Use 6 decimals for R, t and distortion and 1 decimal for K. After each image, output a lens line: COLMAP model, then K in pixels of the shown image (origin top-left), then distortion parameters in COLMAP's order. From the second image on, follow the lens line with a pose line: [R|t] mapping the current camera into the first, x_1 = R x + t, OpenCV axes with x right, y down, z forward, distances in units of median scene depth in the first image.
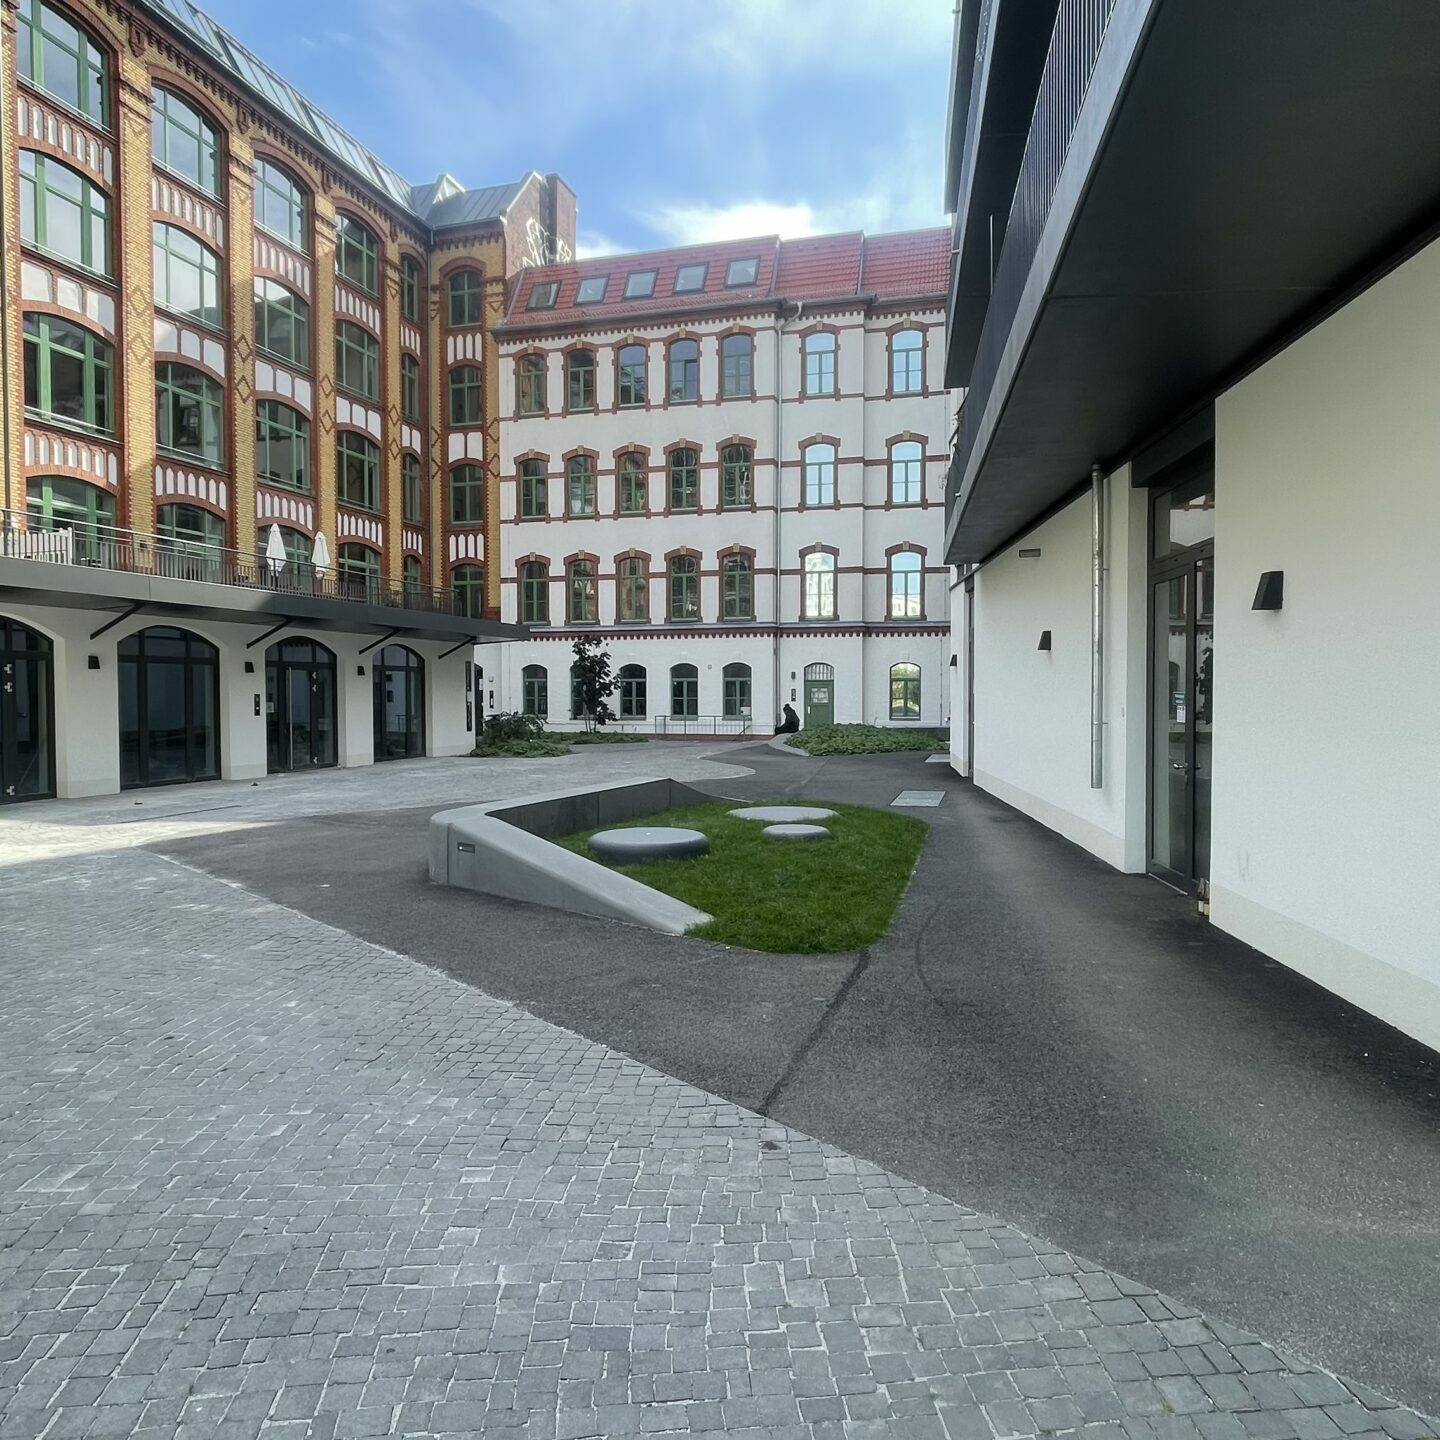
lens RADIAL K [[1040.5, 0, 720.0], [0, 1040.5, 720.0], [0, 0, 1]] dist [0.027821, 0.000948]
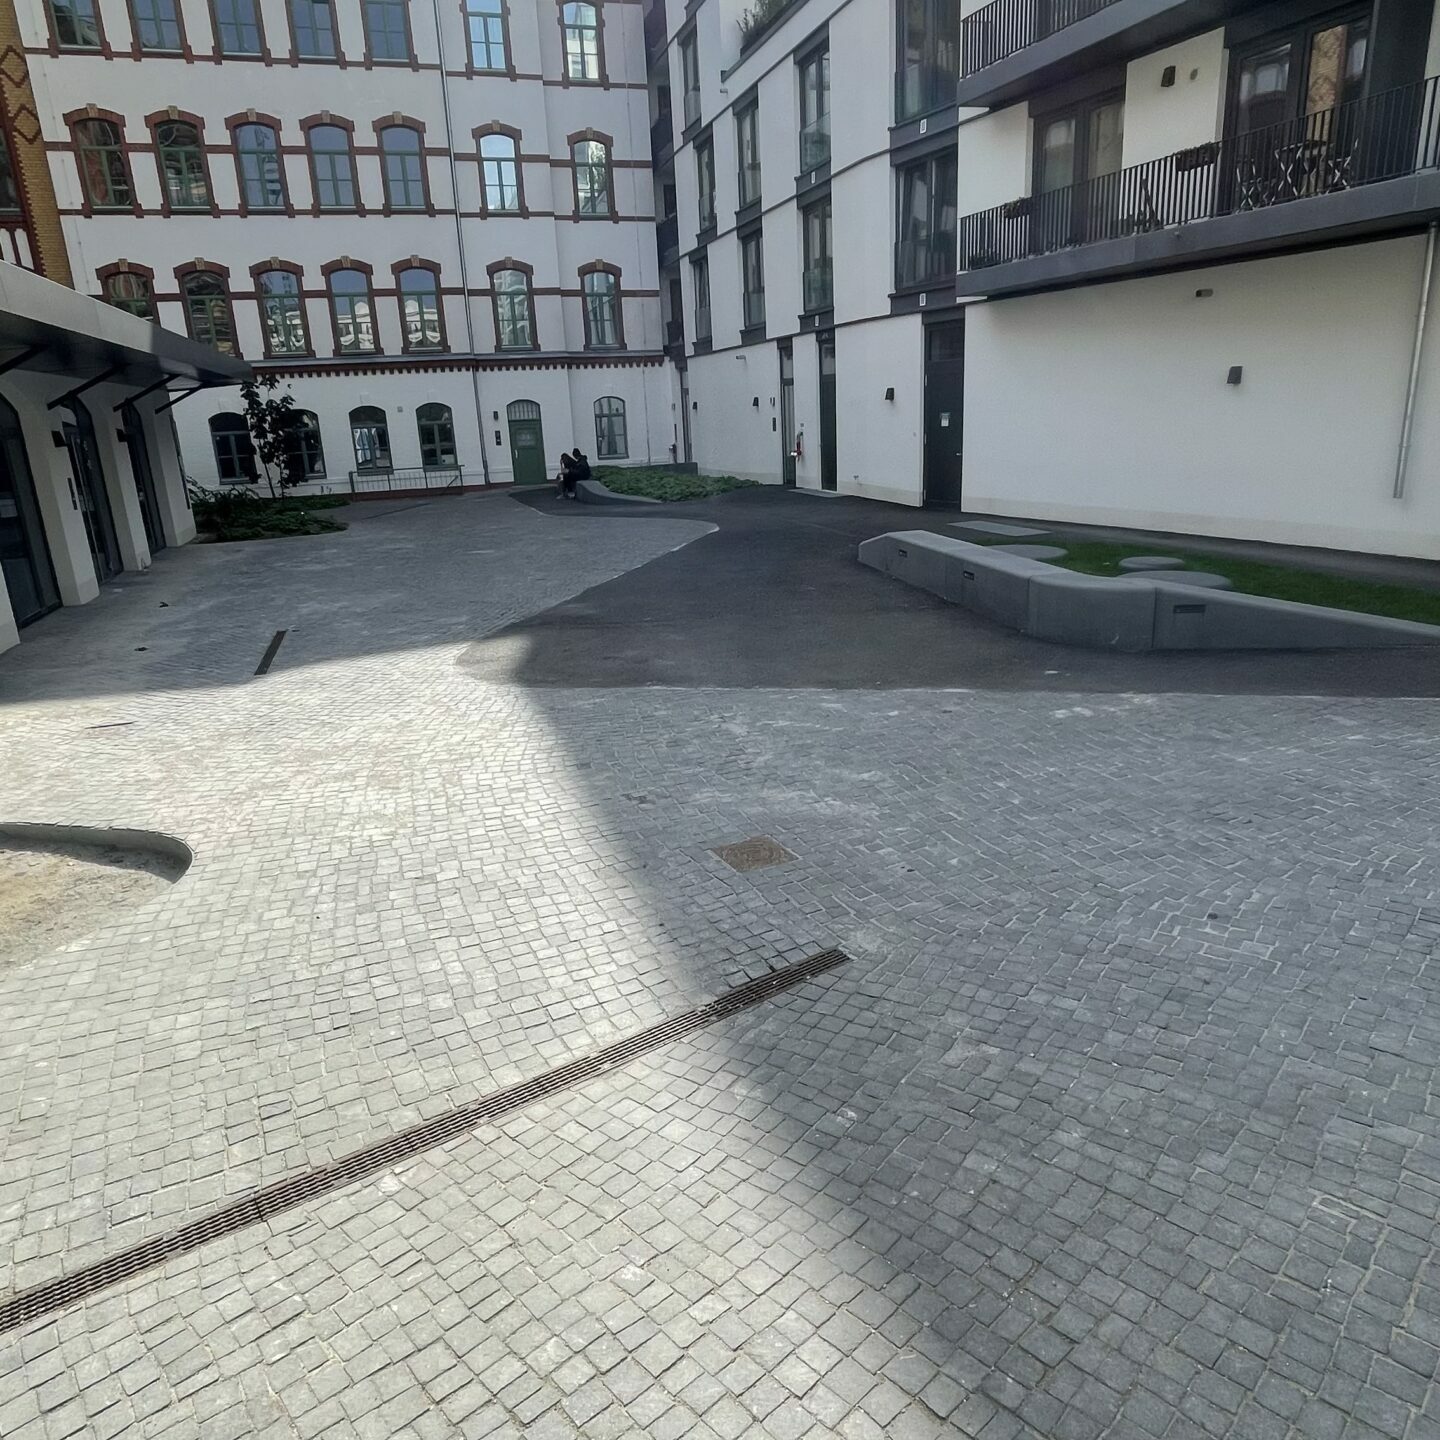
lens RADIAL K [[1073.2, 0, 720.0], [0, 1073.2, 720.0], [0, 0, 1]] dist [0.016634, -0.003672]
pose [[0.848174, -0.182545, 0.497270, -0.274959], [0.065694, 0.967748, 0.243203, -0.001652], [-0.525628, -0.173611, 0.832811, 0.078445]]
